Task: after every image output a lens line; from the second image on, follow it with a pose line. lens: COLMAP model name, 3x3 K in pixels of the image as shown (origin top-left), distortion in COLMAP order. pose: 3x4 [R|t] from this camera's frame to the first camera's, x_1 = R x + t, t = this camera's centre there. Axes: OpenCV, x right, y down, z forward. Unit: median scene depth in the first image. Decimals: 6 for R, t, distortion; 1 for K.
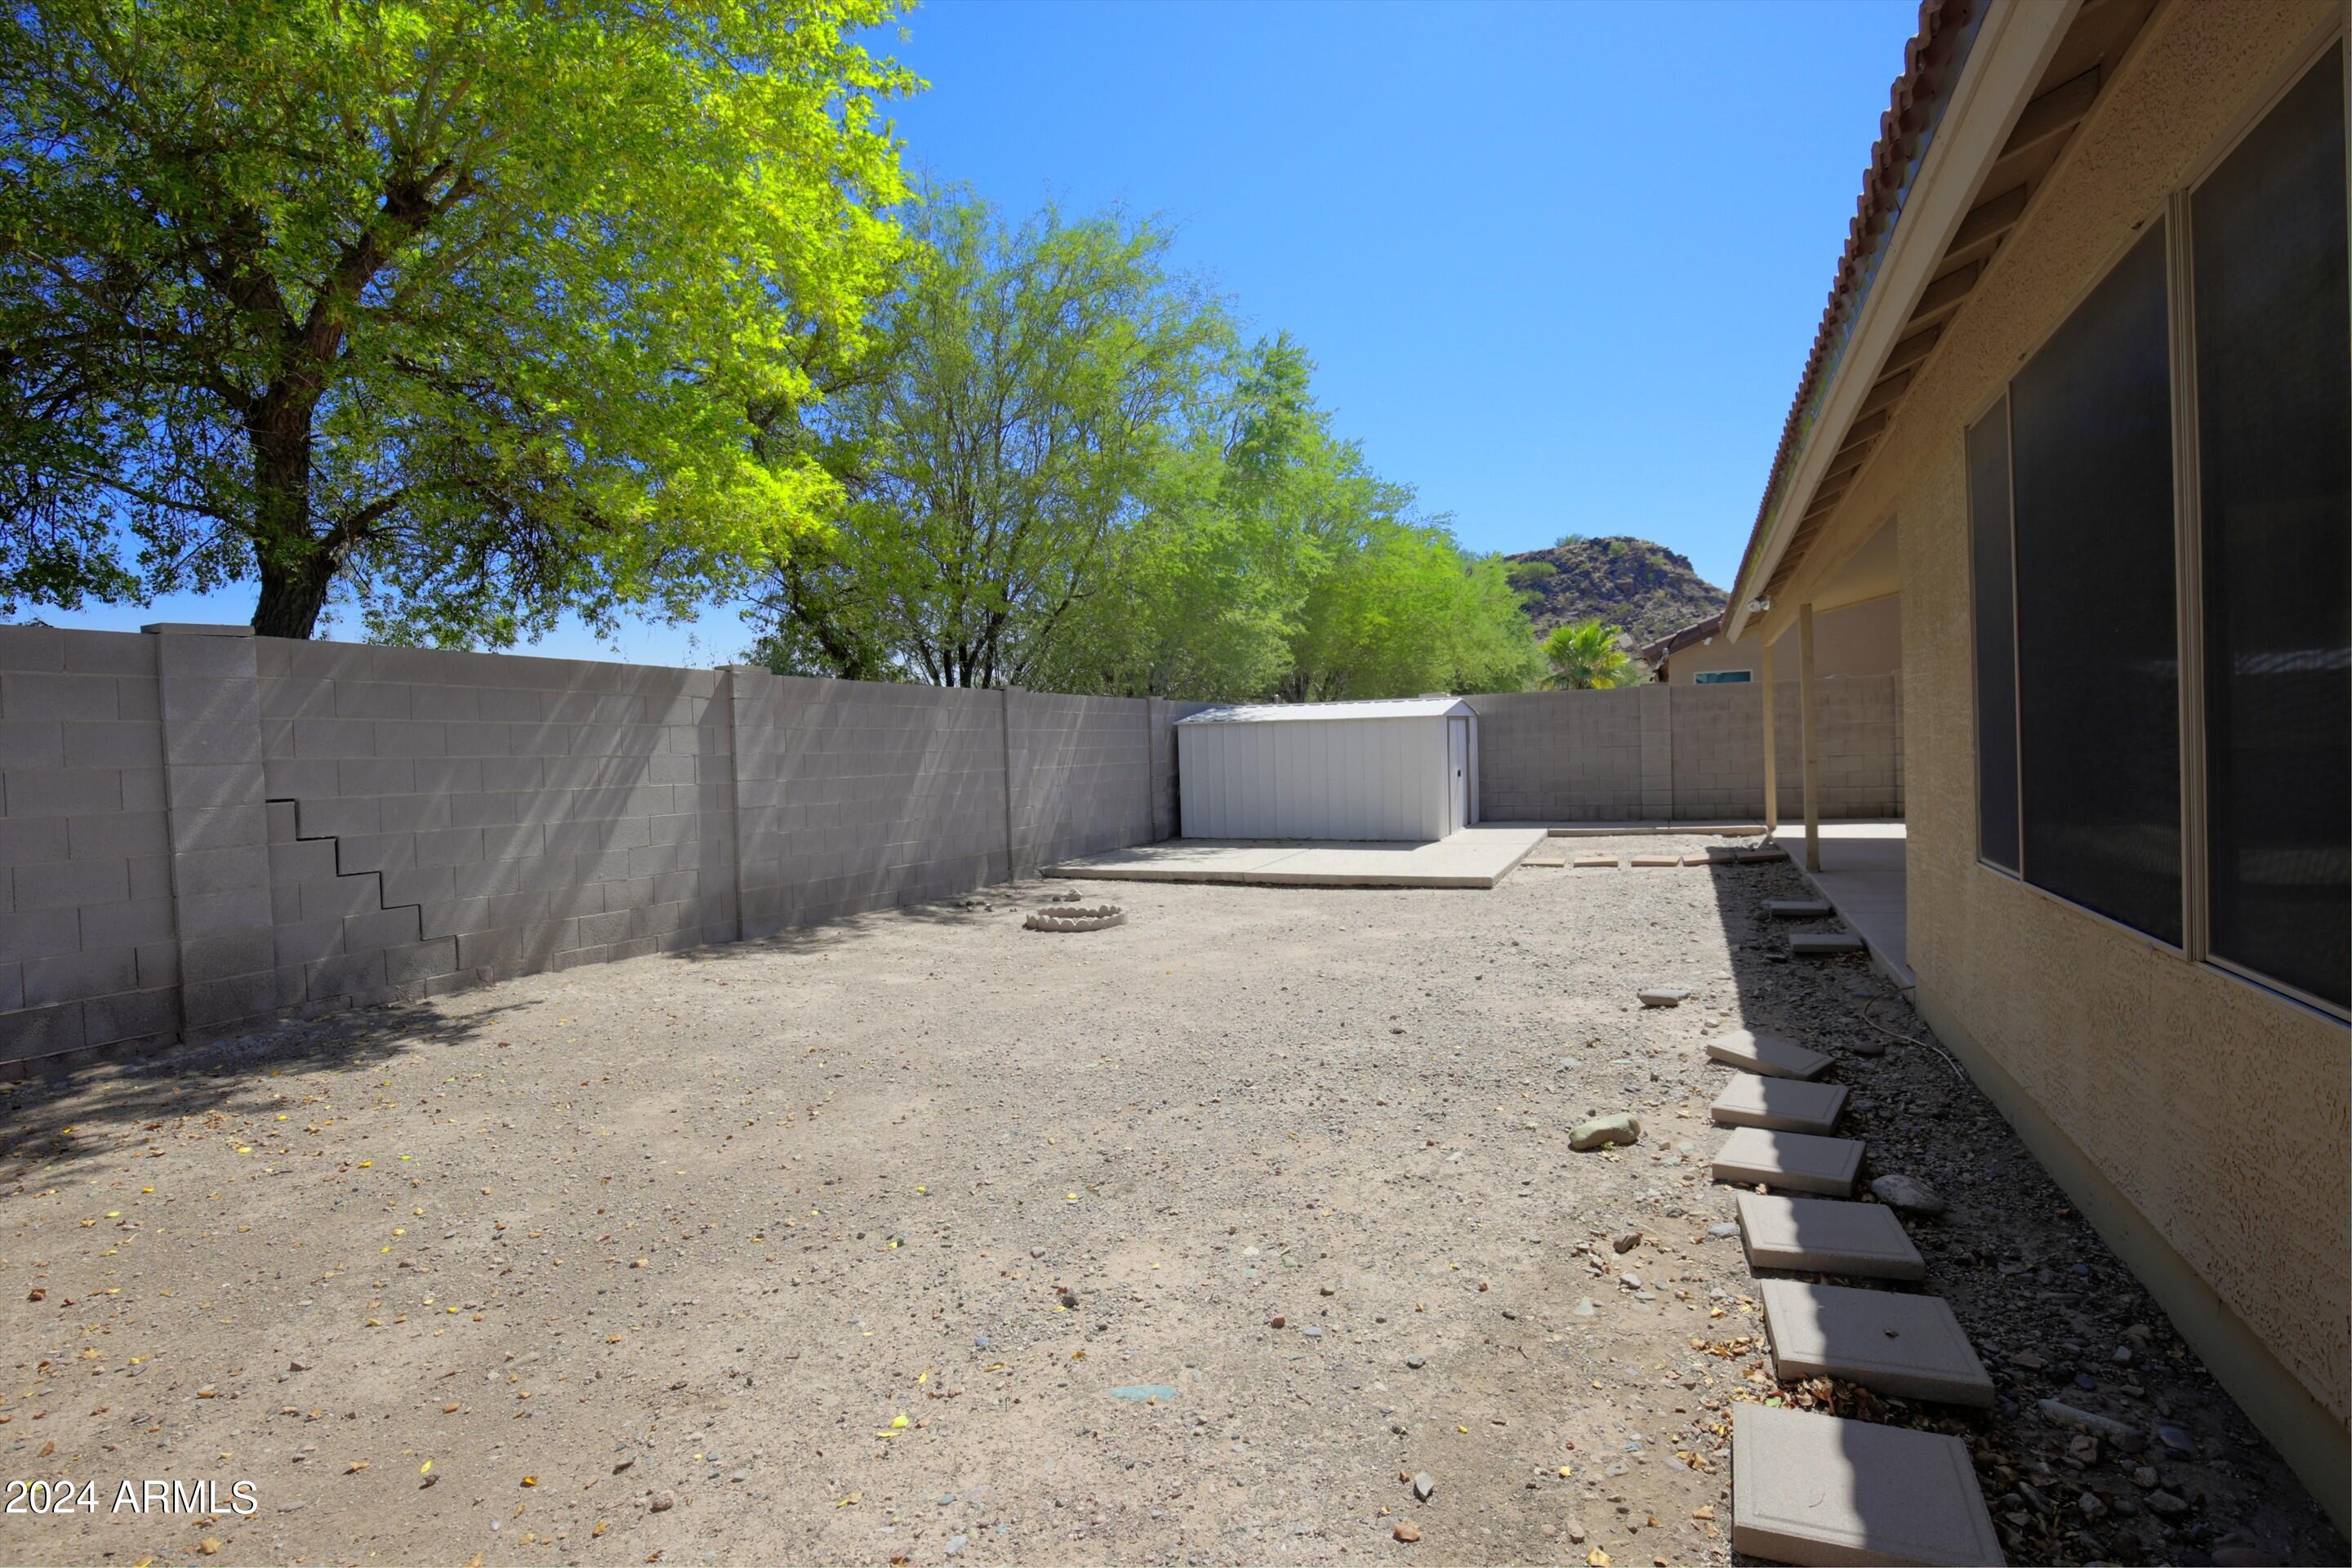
lens RADIAL K [[1163.9, 0, 1173.6], [0, 1163.9, 795.9], [0, 0, 1]] dist [-0.015464, 0.000244]
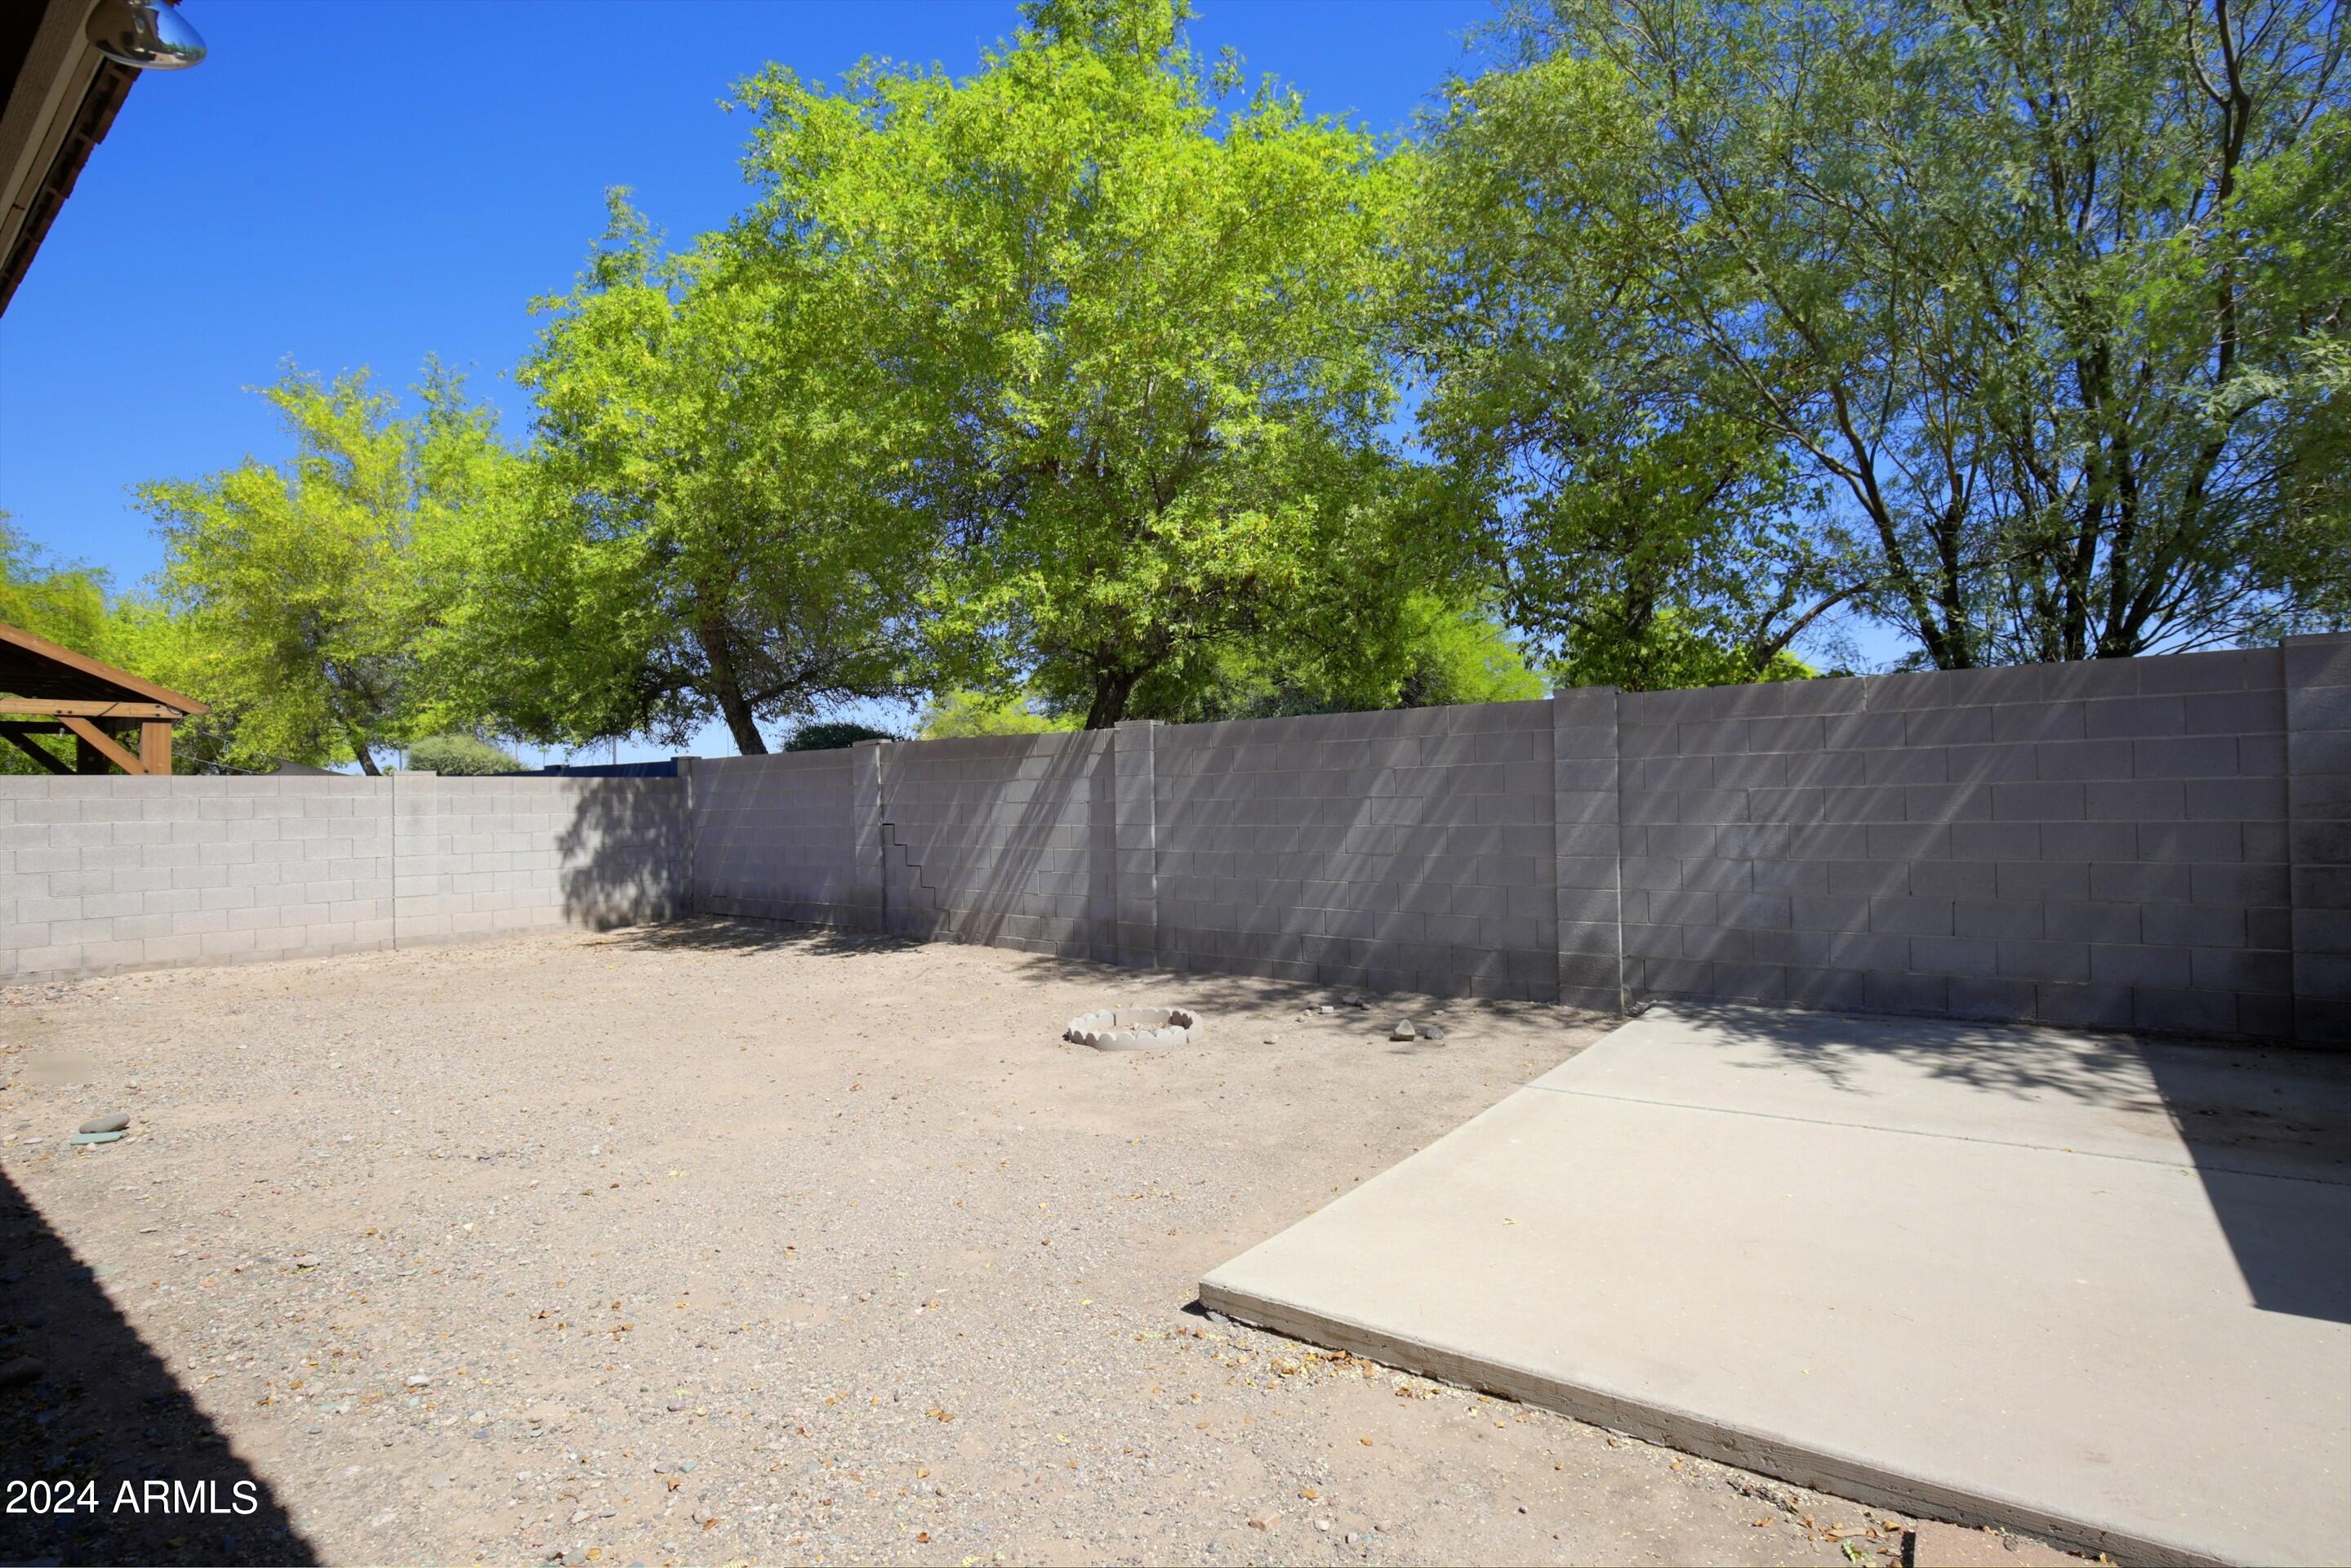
lens RADIAL K [[1251.1, 0, 1272.1], [0, 1251.1, 788.6], [0, 0, 1]] dist [-0.003198, 0.000196]
pose [[-0.250350, 0.015224, -0.968036, 0.730180], [-0.019892, 0.999584, 0.020864, -0.071111], [0.967951, 0.024480, -0.249943, 1.366948]]
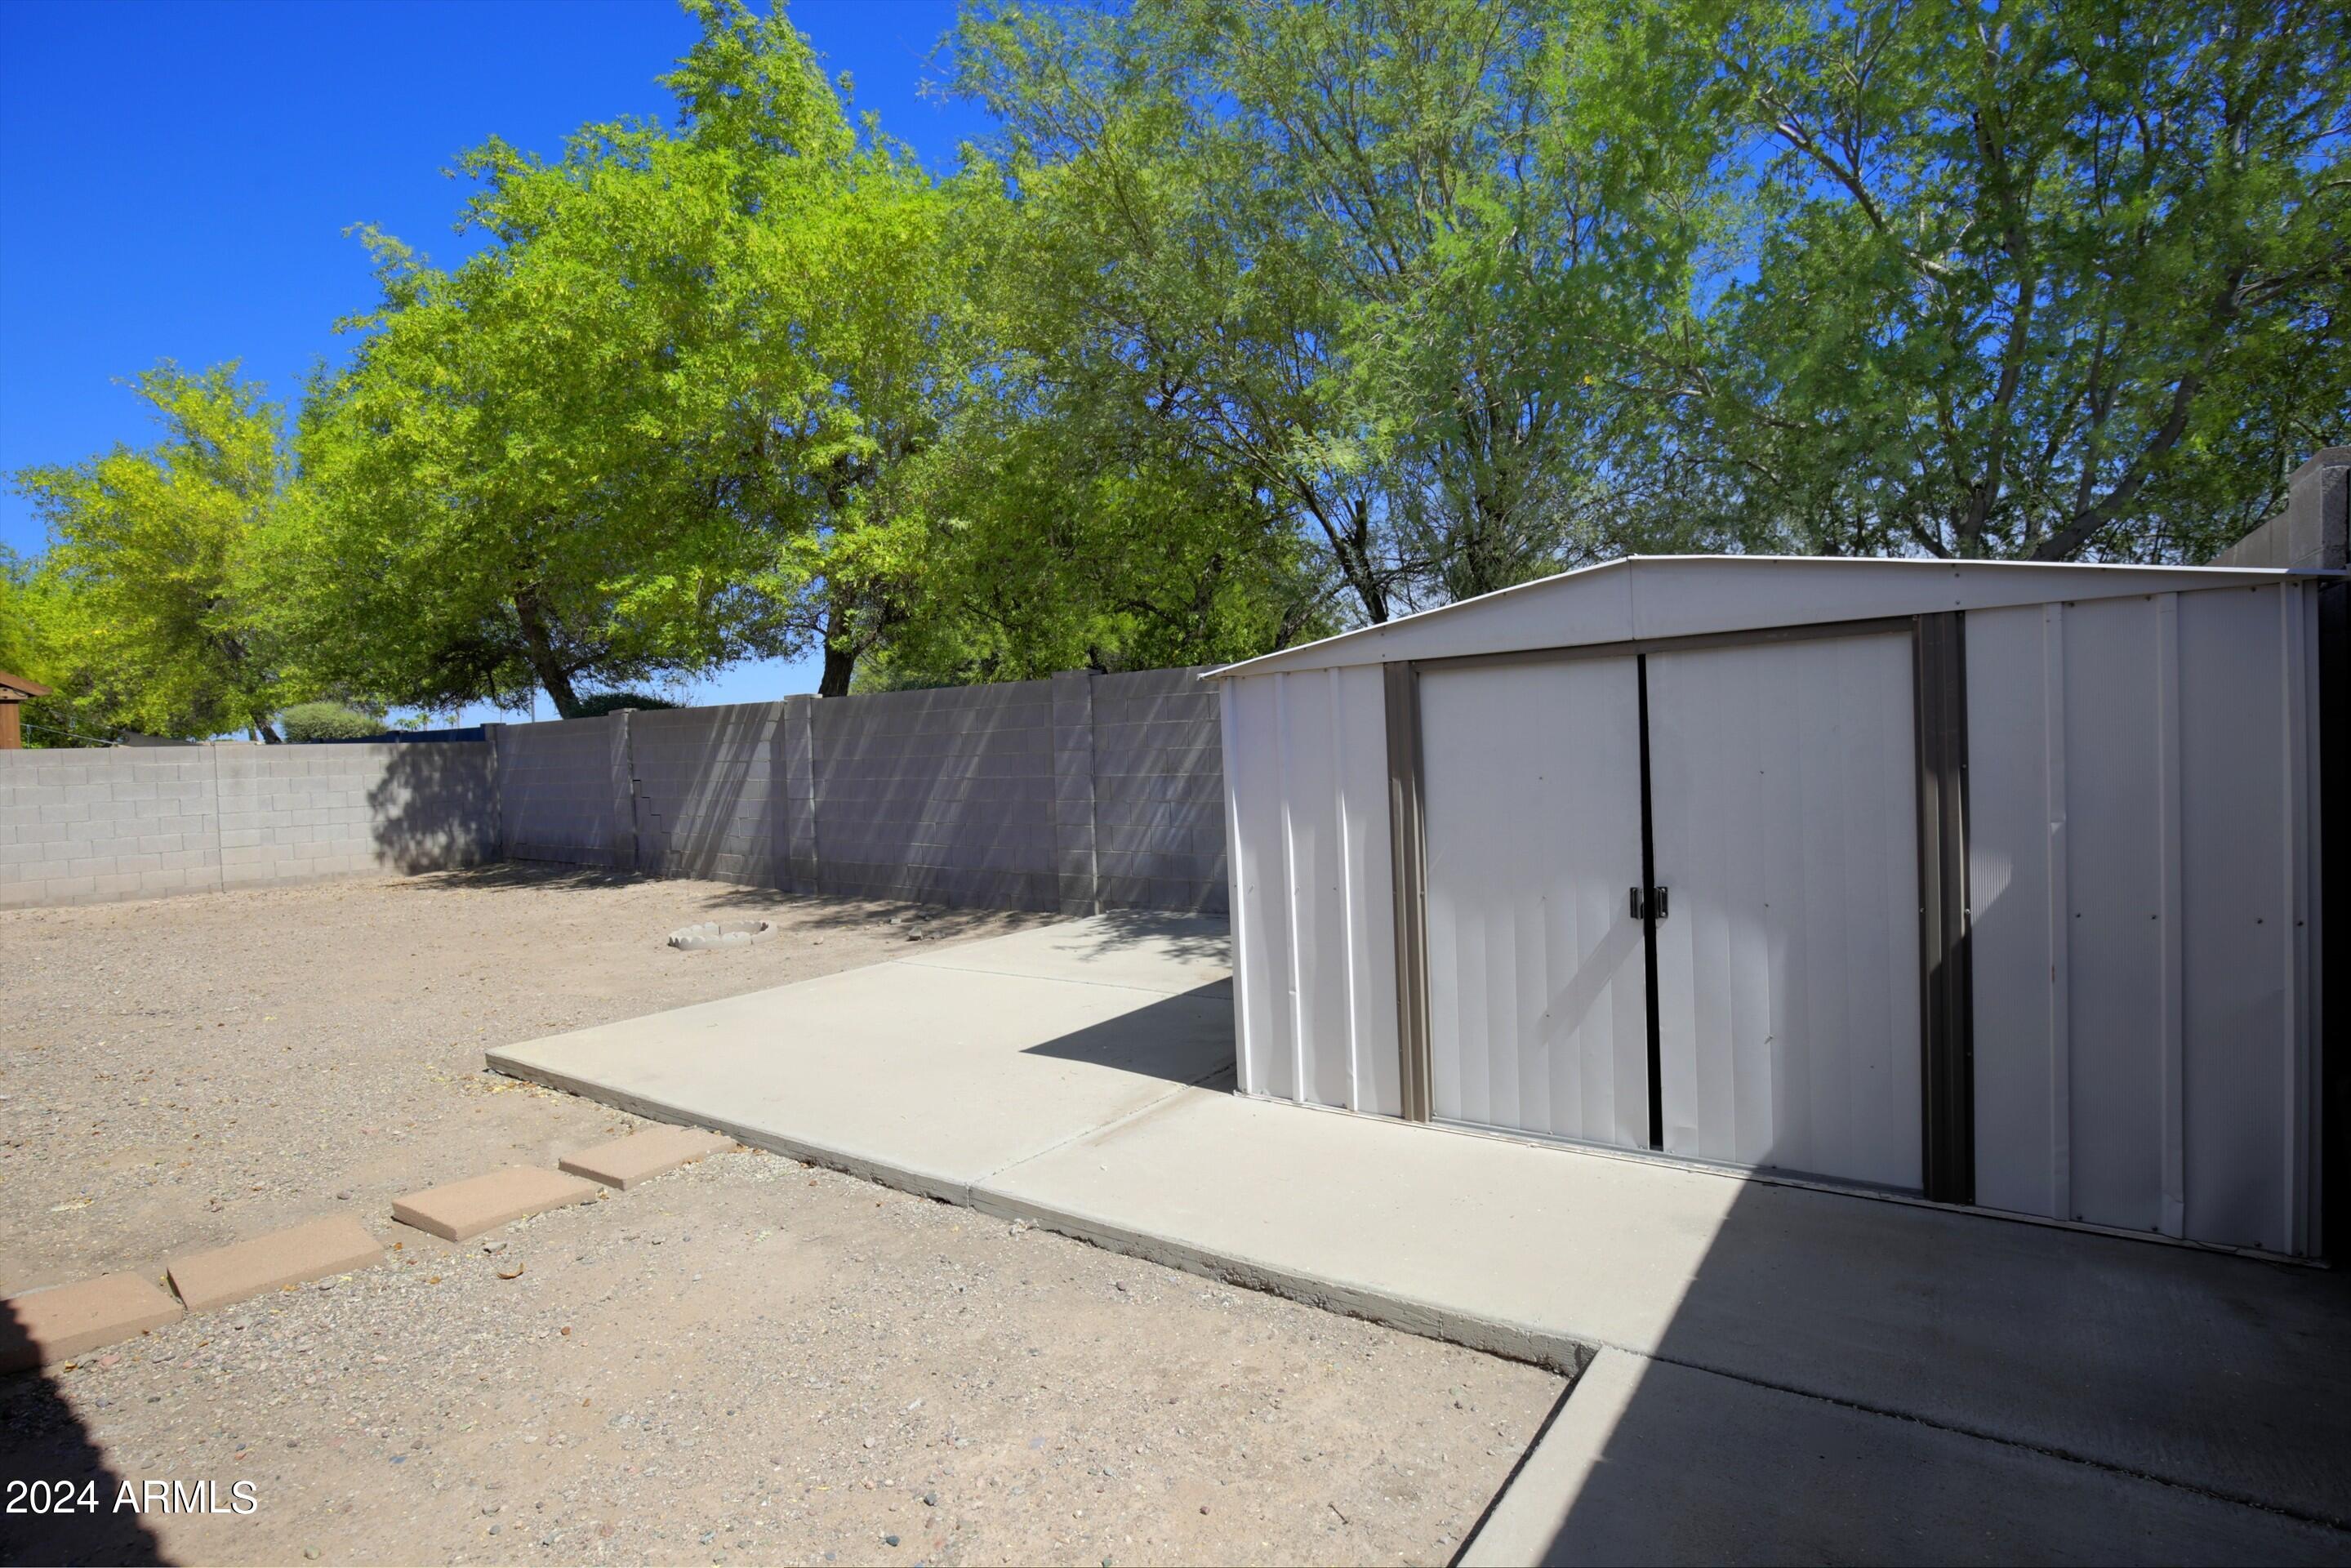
lens RADIAL K [[1163.5, 0, 1173.1], [0, 1163.5, 795.9], [0, 0, 1]] dist [-0.015464, 0.000244]
pose [[-0.216678, 0.066651, -0.973965, 0.840187], [-0.008382, 0.997503, 0.070127, -0.088462], [0.976207, 0.023359, -0.215579, 1.650997]]
